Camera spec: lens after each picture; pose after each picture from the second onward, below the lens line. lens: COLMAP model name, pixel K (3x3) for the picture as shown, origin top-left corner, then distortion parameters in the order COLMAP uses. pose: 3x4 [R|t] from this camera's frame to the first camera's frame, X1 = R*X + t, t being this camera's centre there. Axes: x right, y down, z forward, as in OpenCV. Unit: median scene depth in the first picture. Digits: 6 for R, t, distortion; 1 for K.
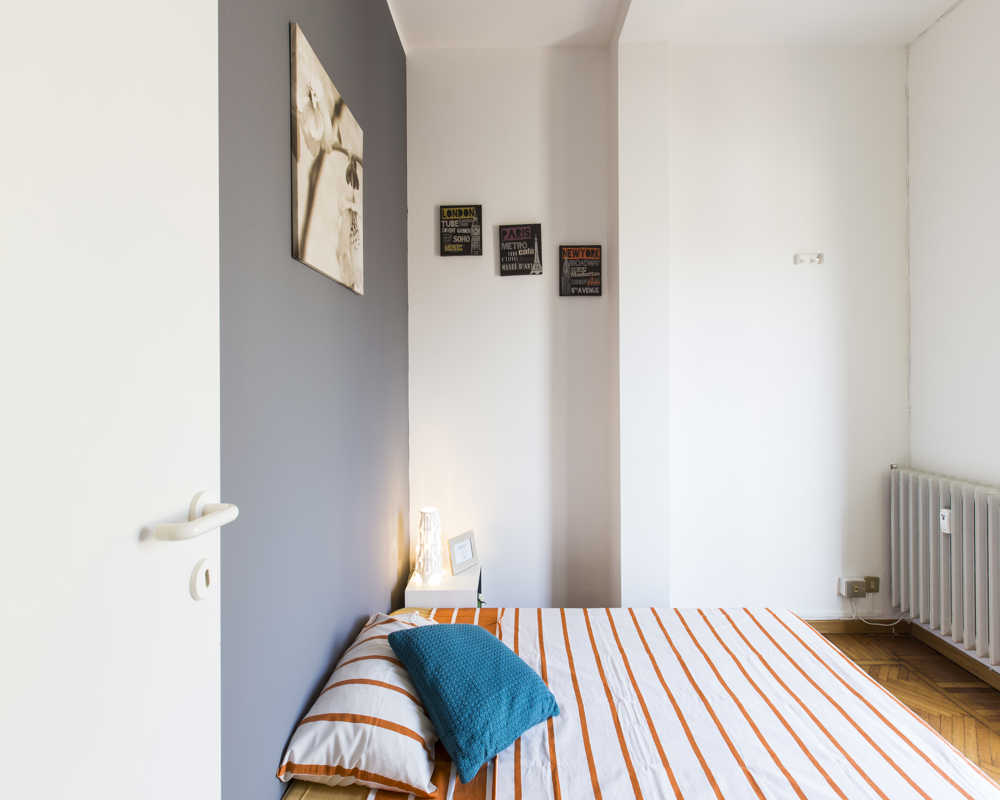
lens RADIAL K [[457.6, 0, 521.0], [0, 457.6, 380.0], [0, 0, 1]] dist [-0.002583, 0.000765]
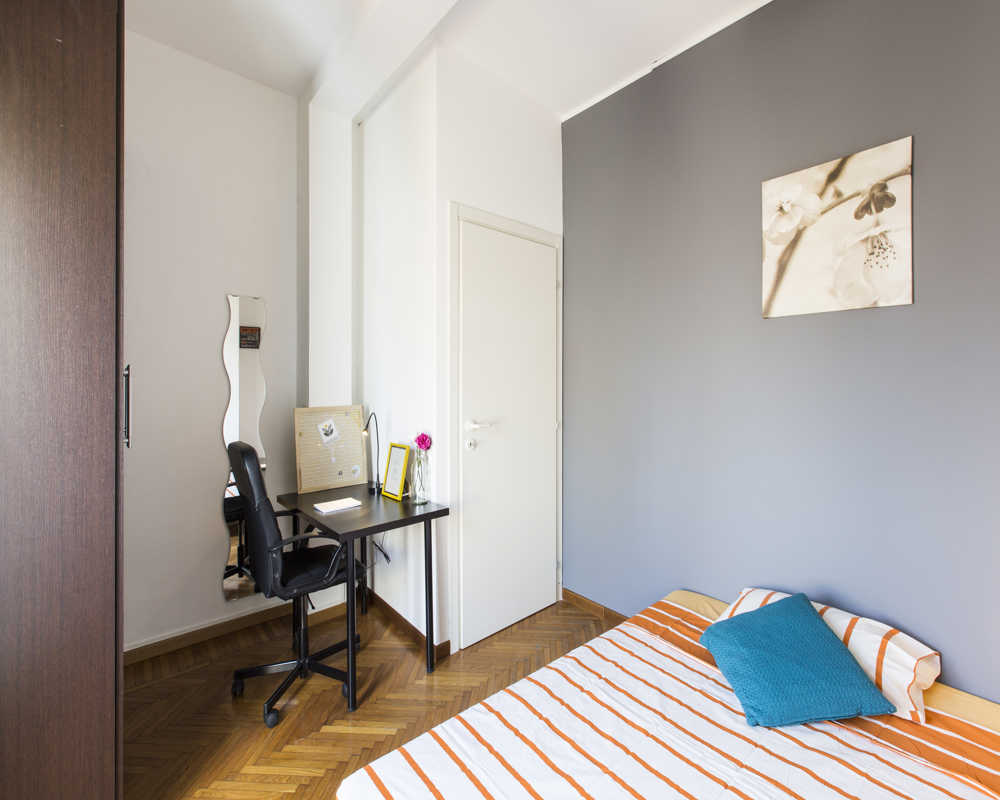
lens RADIAL K [[457.6, 0, 521.0], [0, 457.6, 380.0], [0, 0, 1]] dist [-0.002583, 0.000765]
pose [[-0.746563, 0.003519, -0.665305, 0.636738], [0.009762, 0.999936, -0.005665, -0.018408], [0.665243, -0.010724, -0.746550, 0.805748]]
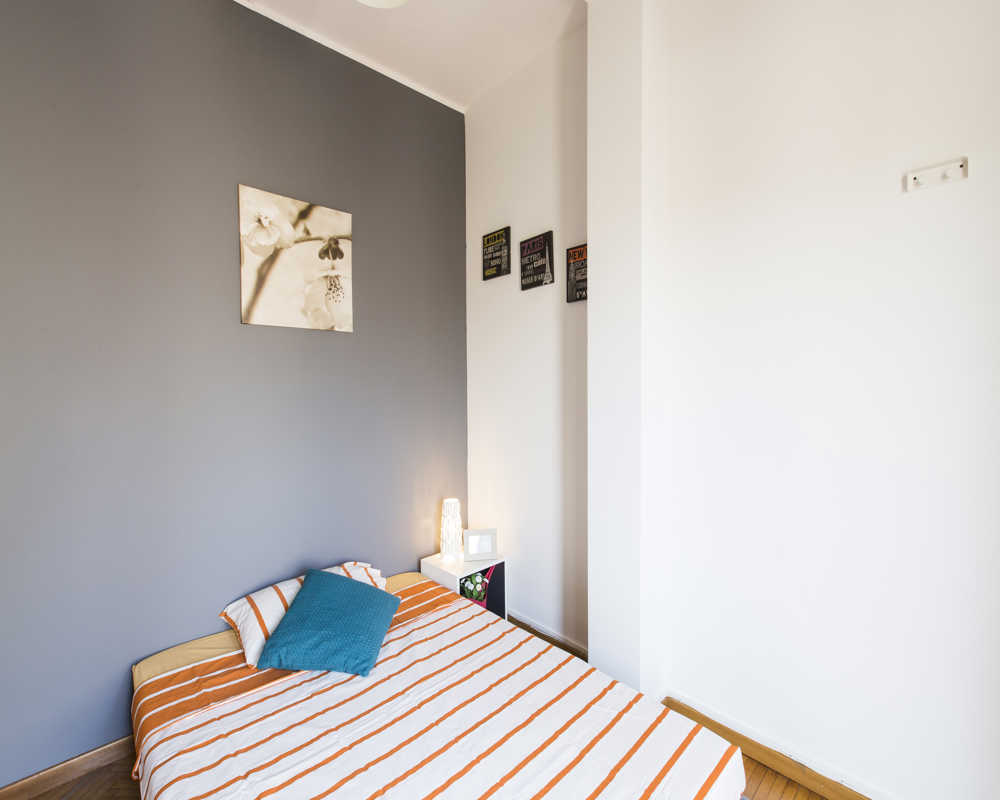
lens RADIAL K [[449.4, 0, 502.4], [0, 449.4, 387.7], [0, 0, 1]] dist [-0.000591, 0.000066]
pose [[0.691384, 0.008640, -0.722436, 0.663073], [0.006344, 0.999817, 0.018028, -0.026829], [0.722460, -0.017047, 0.691203, 0.262083]]
